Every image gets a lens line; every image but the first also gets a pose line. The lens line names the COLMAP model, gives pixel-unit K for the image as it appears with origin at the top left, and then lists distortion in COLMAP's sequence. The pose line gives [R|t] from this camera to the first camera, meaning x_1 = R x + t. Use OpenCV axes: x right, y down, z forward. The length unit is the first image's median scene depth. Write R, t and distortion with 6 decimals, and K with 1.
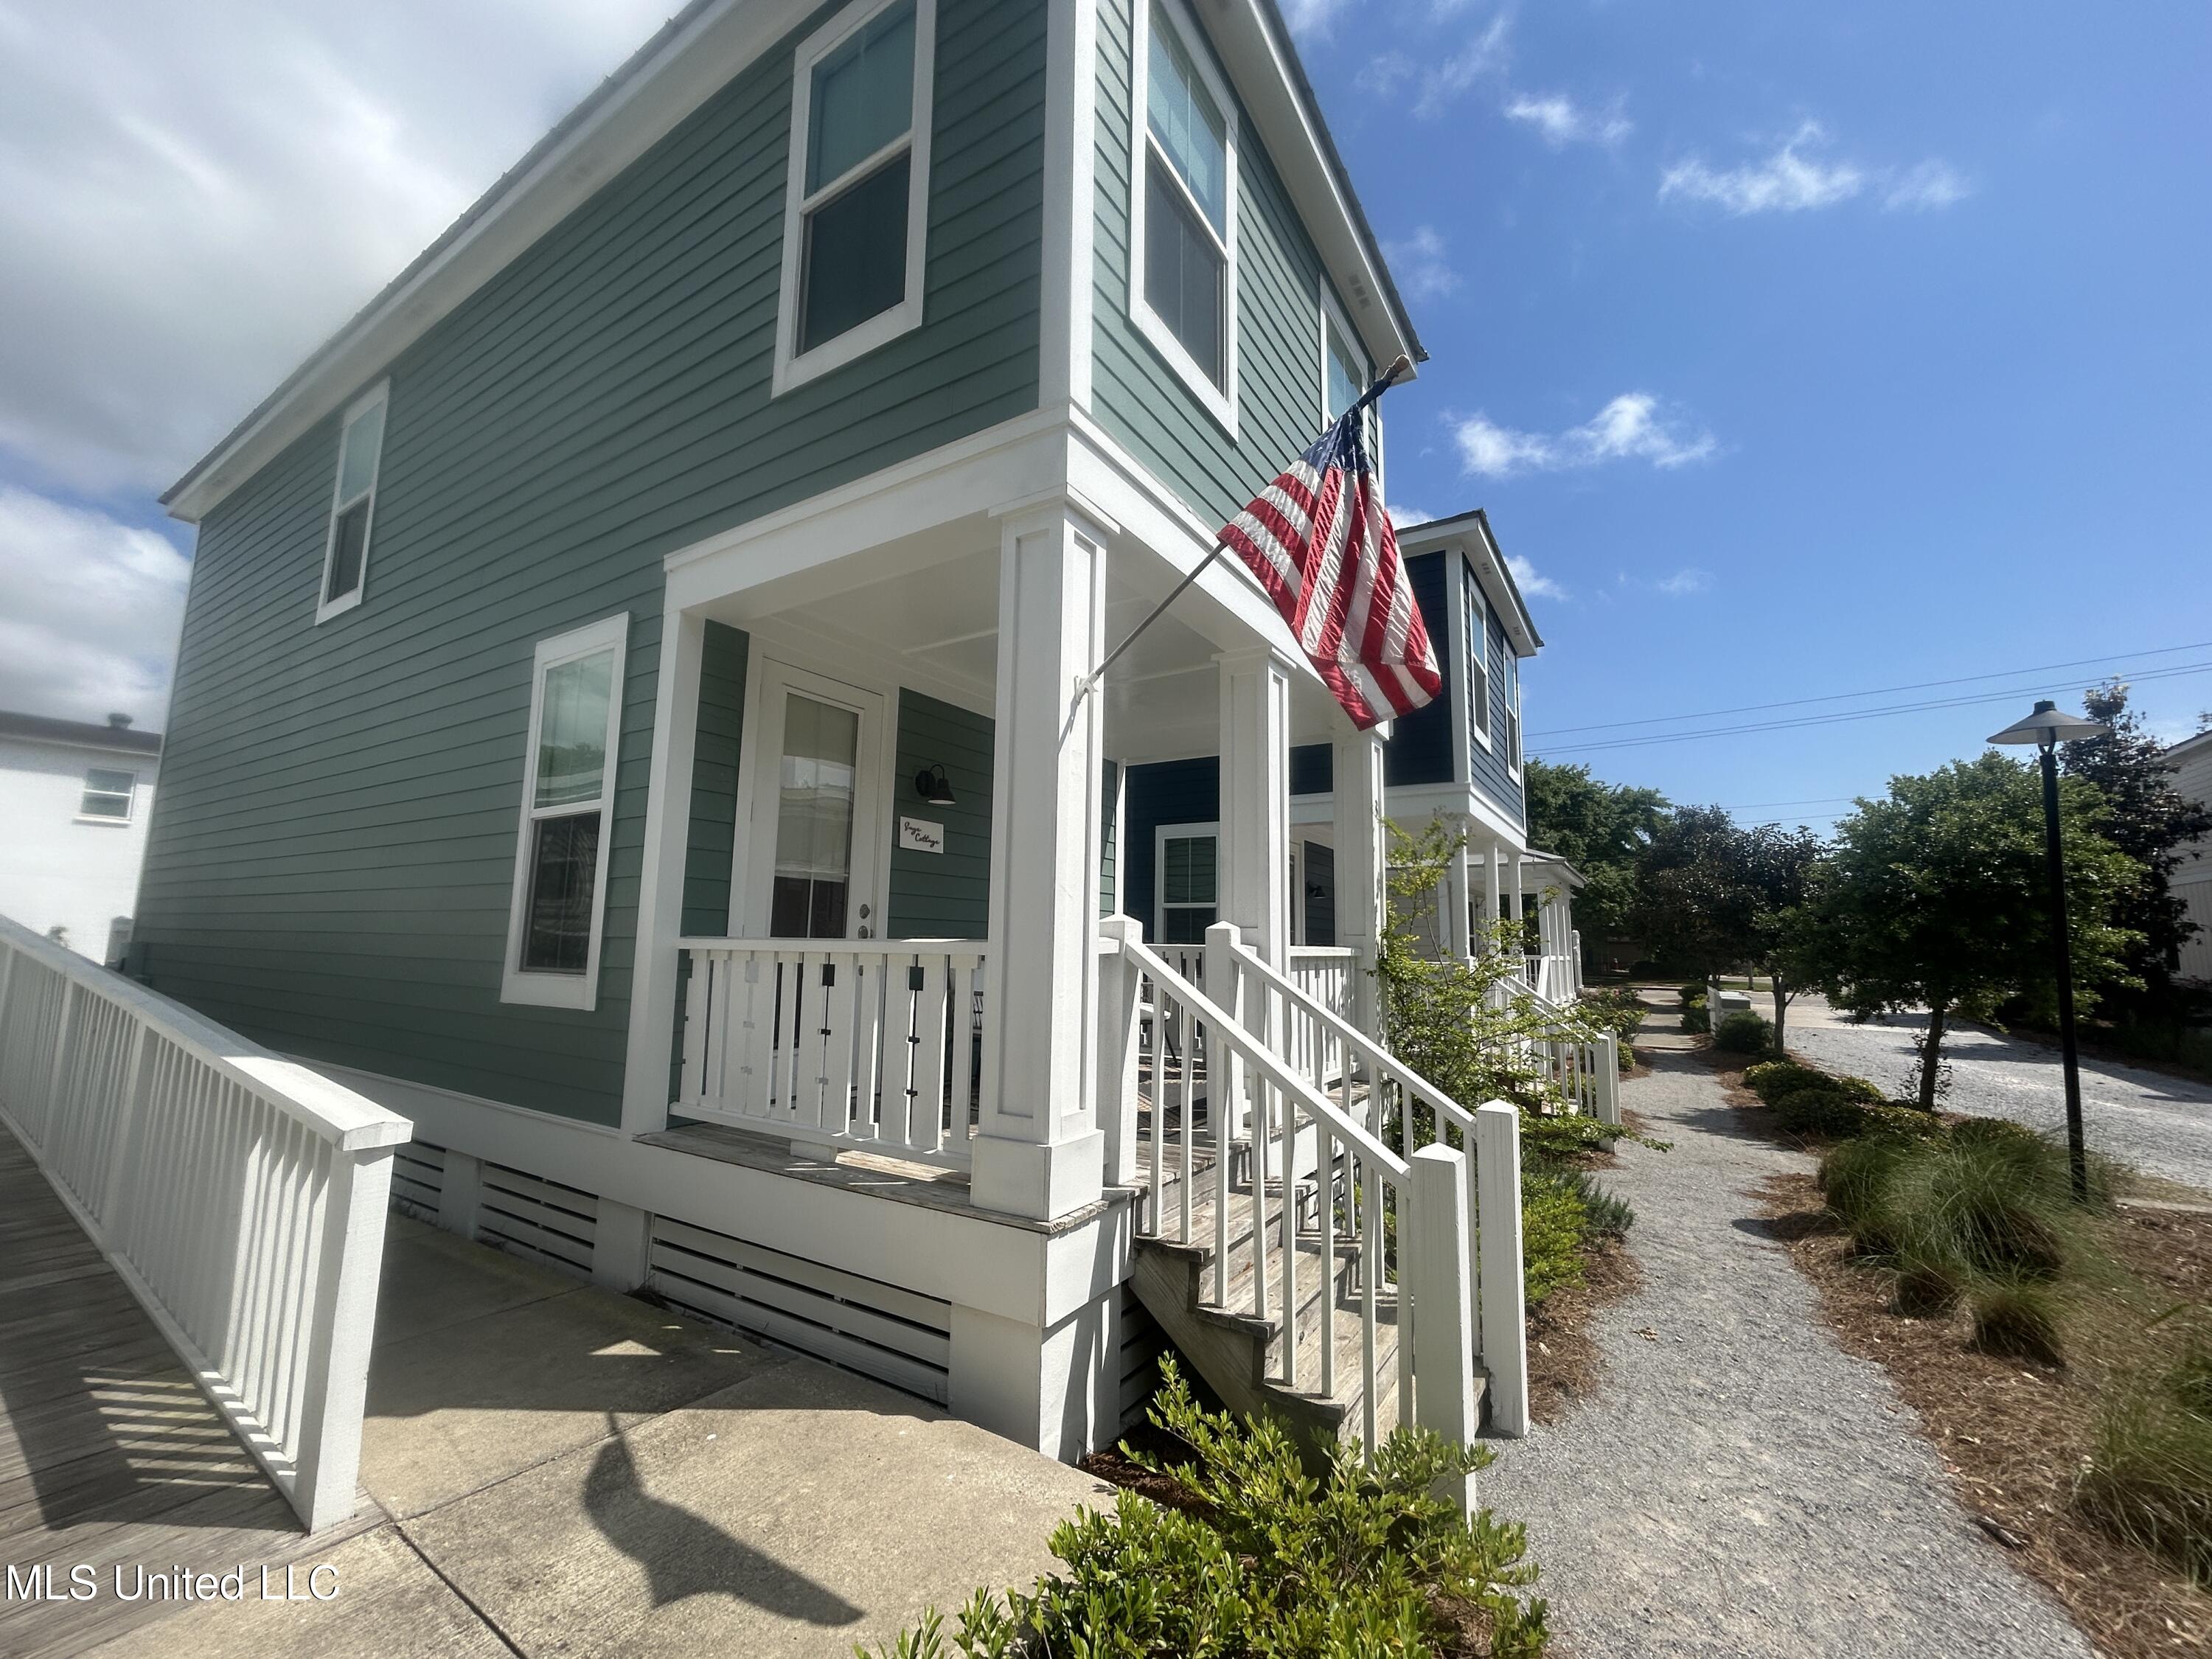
lens RADIAL K [[895.7, 0, 1103.9], [0, 895.7, 836.4], [0, 0, 1]] dist [-0.000923, -0.000304]
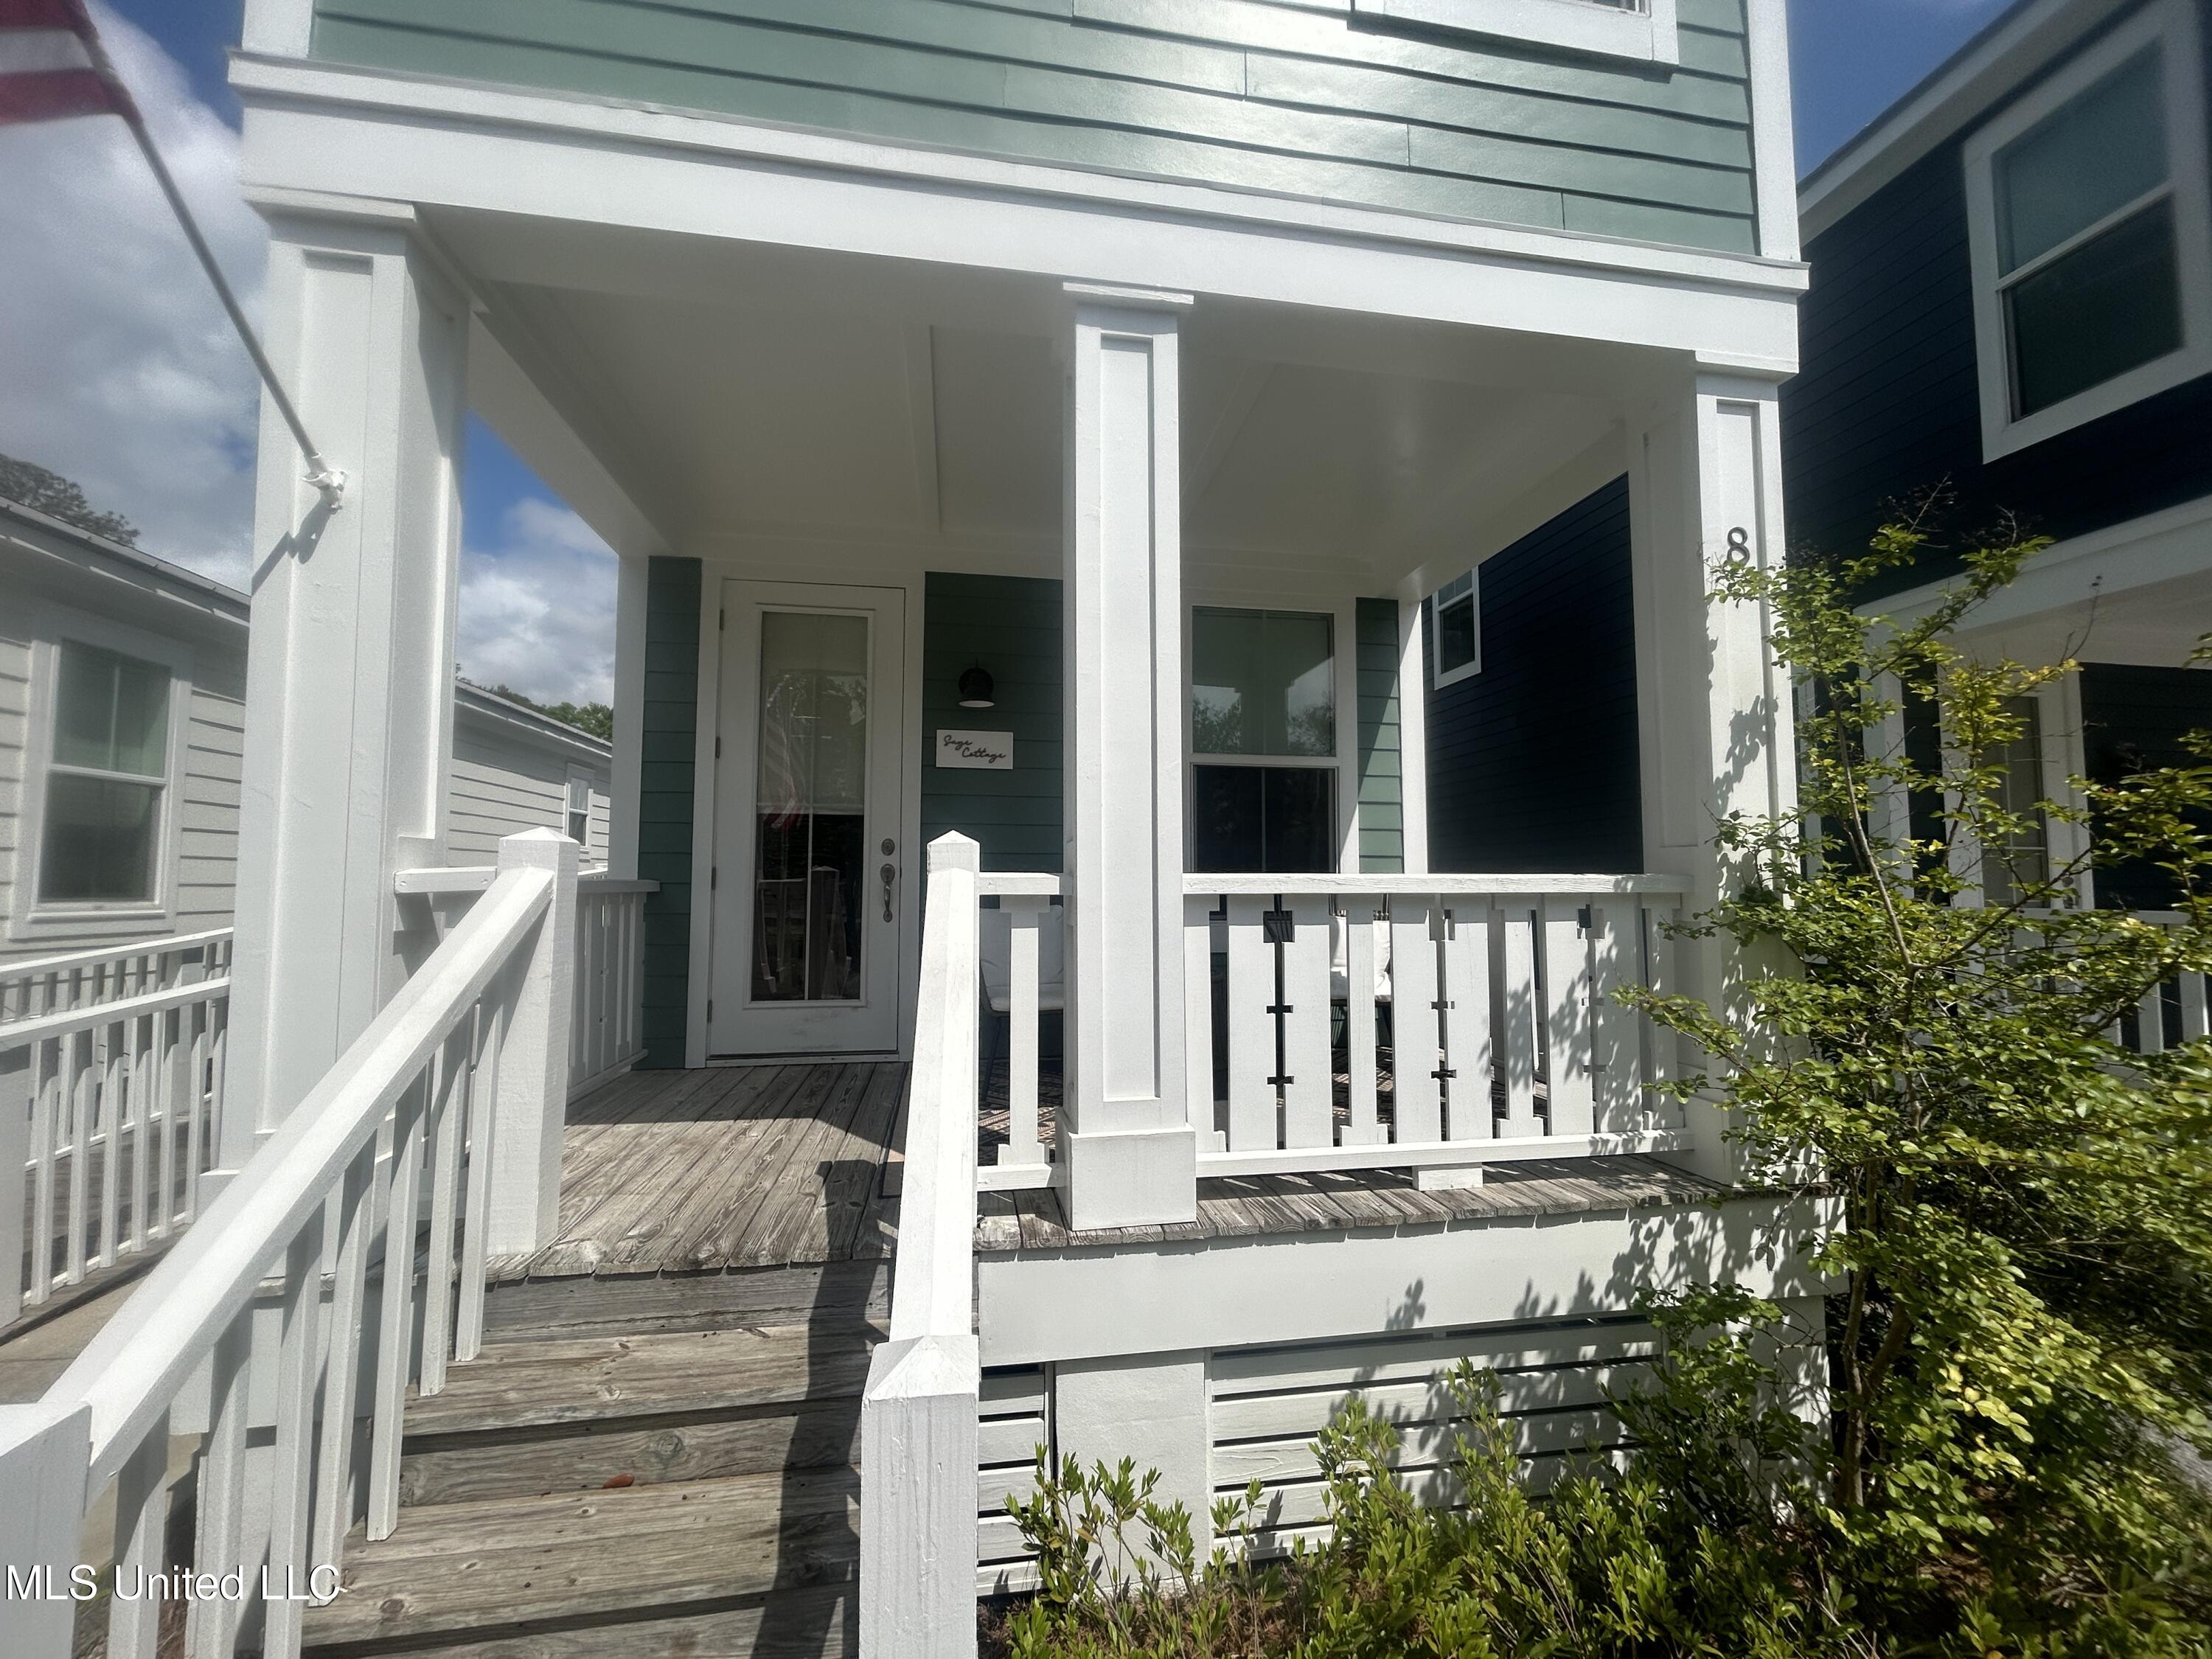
lens RADIAL K [[895.7, 0, 1105.3], [0, 895.7, 825.9], [0, 0, 1]] dist [-0.000923, -0.000304]
pose [[0.670428, -0.065661, -0.739063, 0.458797], [0.104632, 0.994489, 0.006561, 0.073080], [0.734560, -0.081728, 0.673604, 0.532035]]
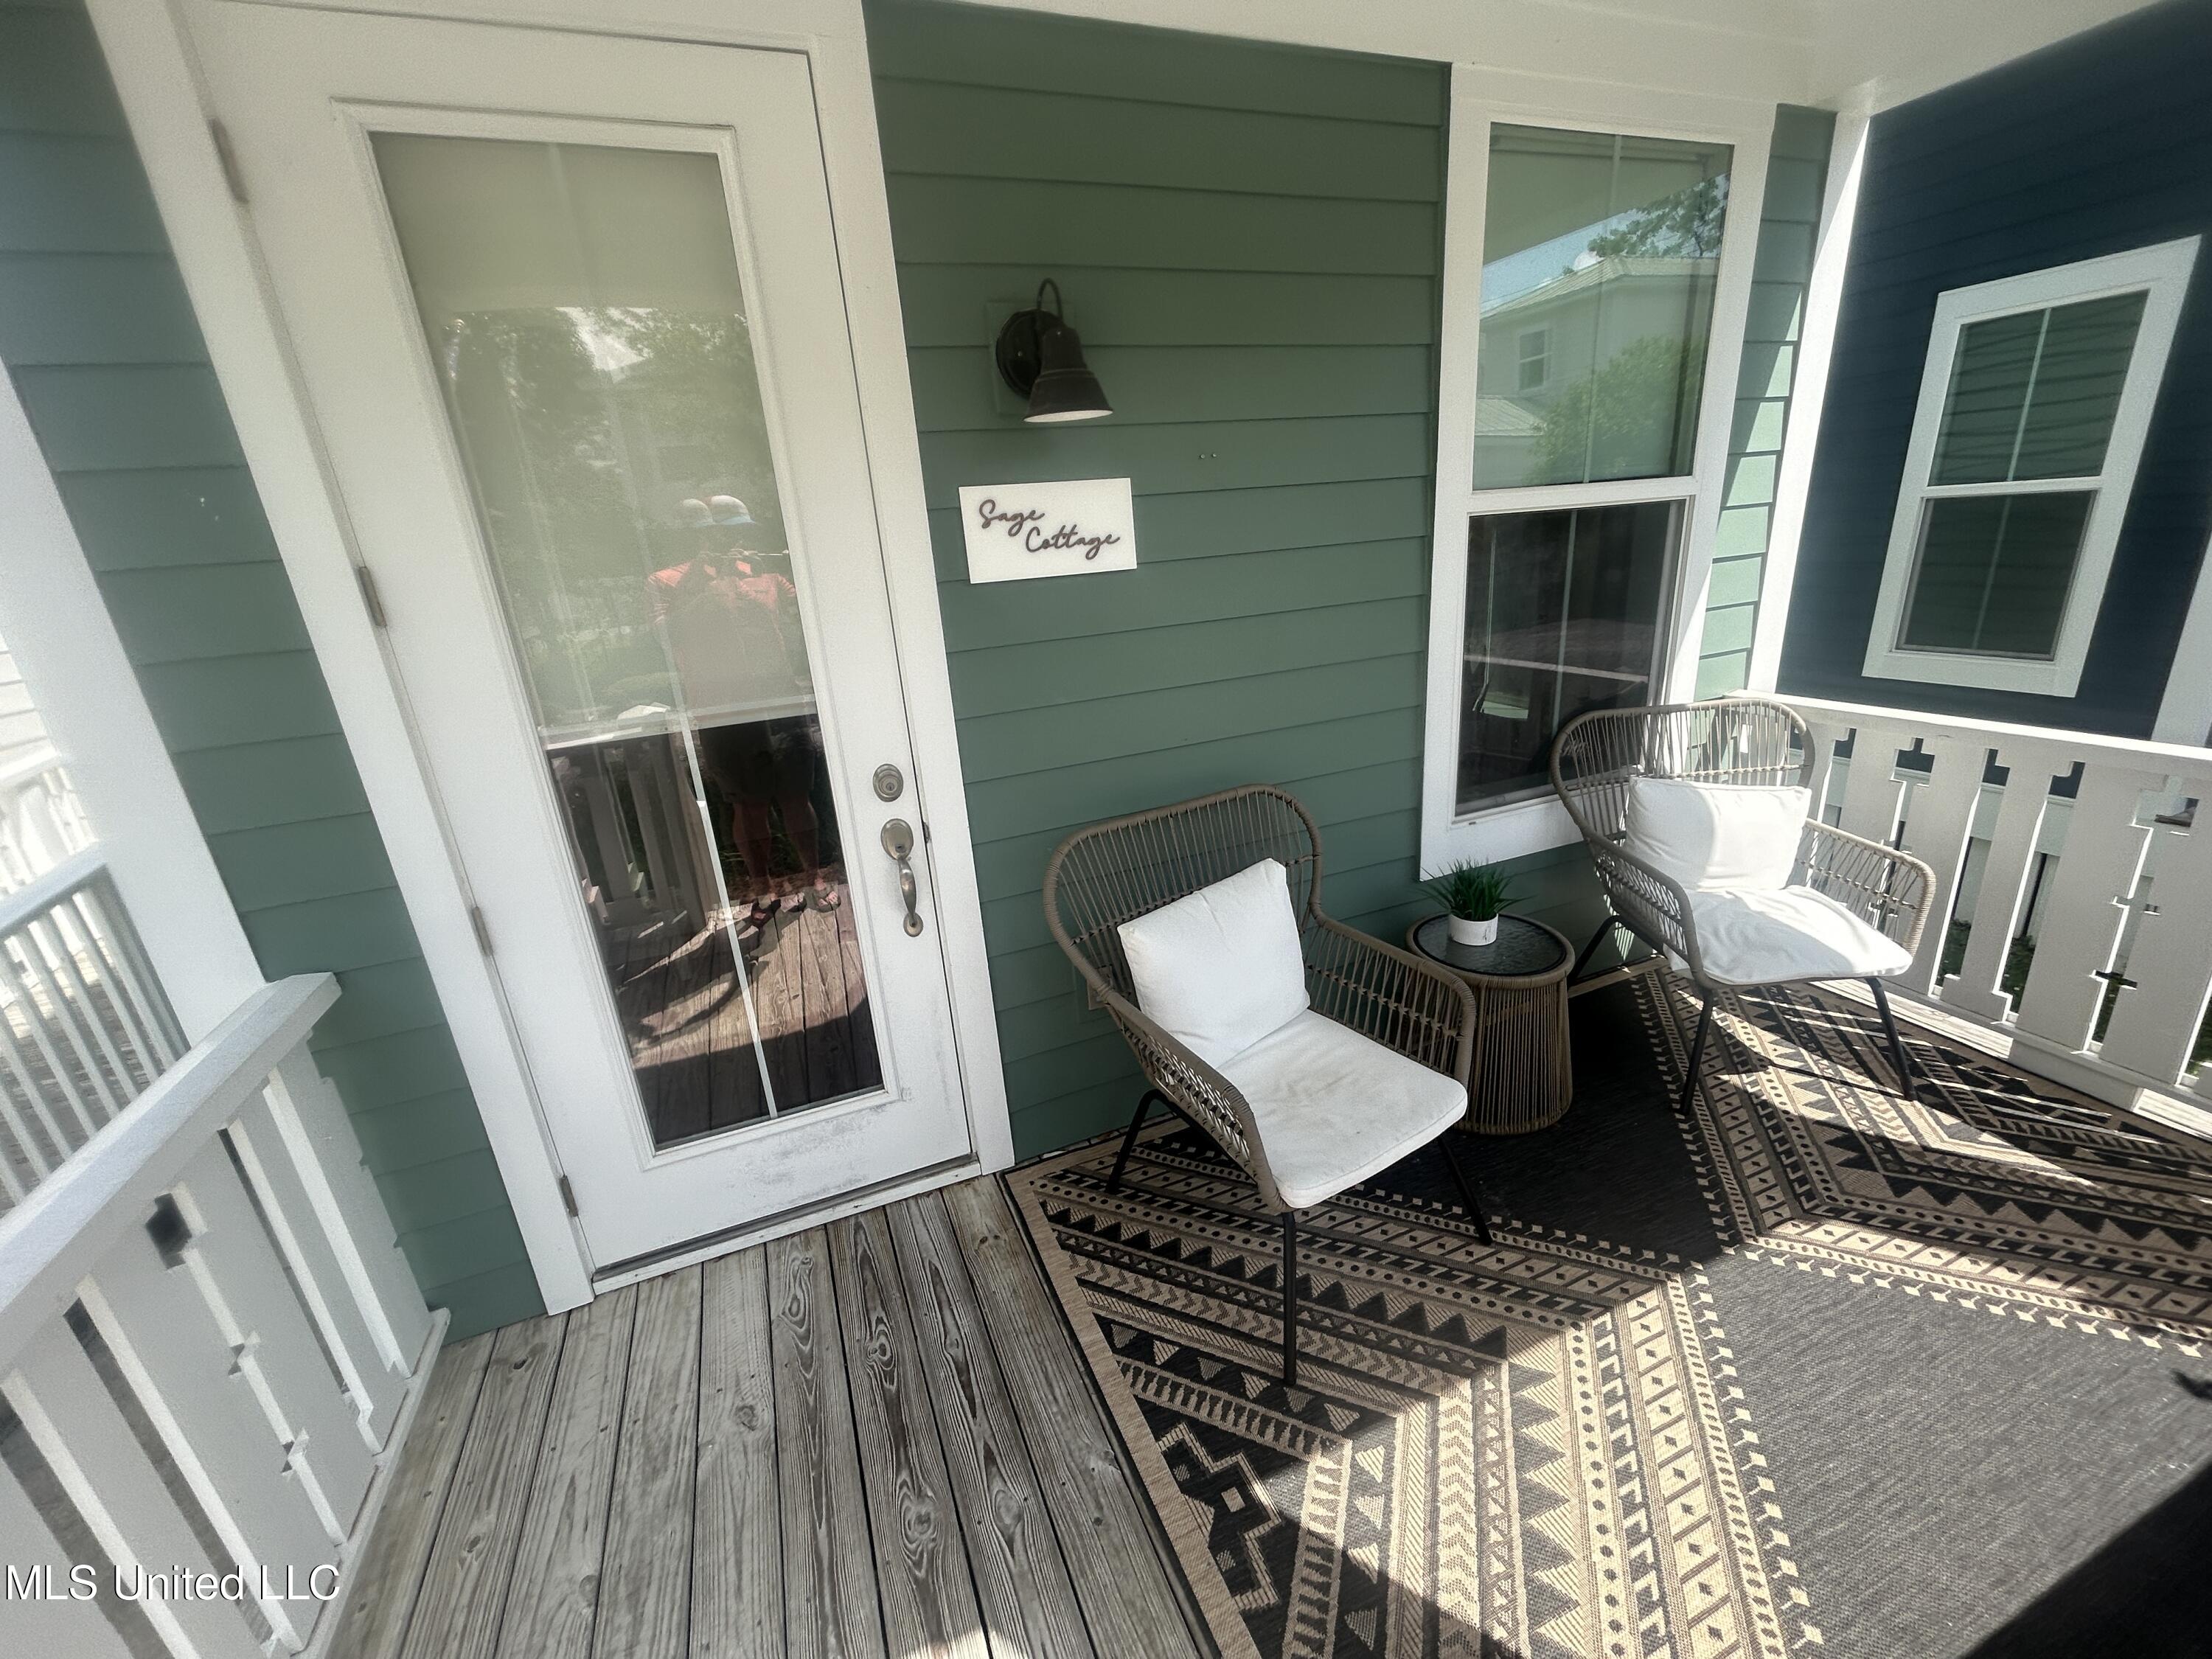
lens RADIAL K [[895.7, 0, 1109.9], [0, 895.7, 836.9], [0, 0, 1]] dist [-0.000923, -0.000304]
pose [[0.808903, 0.110013, -0.577558, 0.024731], [0.164249, 0.900943, 0.401652, -0.028586], [0.564533, -0.419761, 0.710706, 0.711538]]
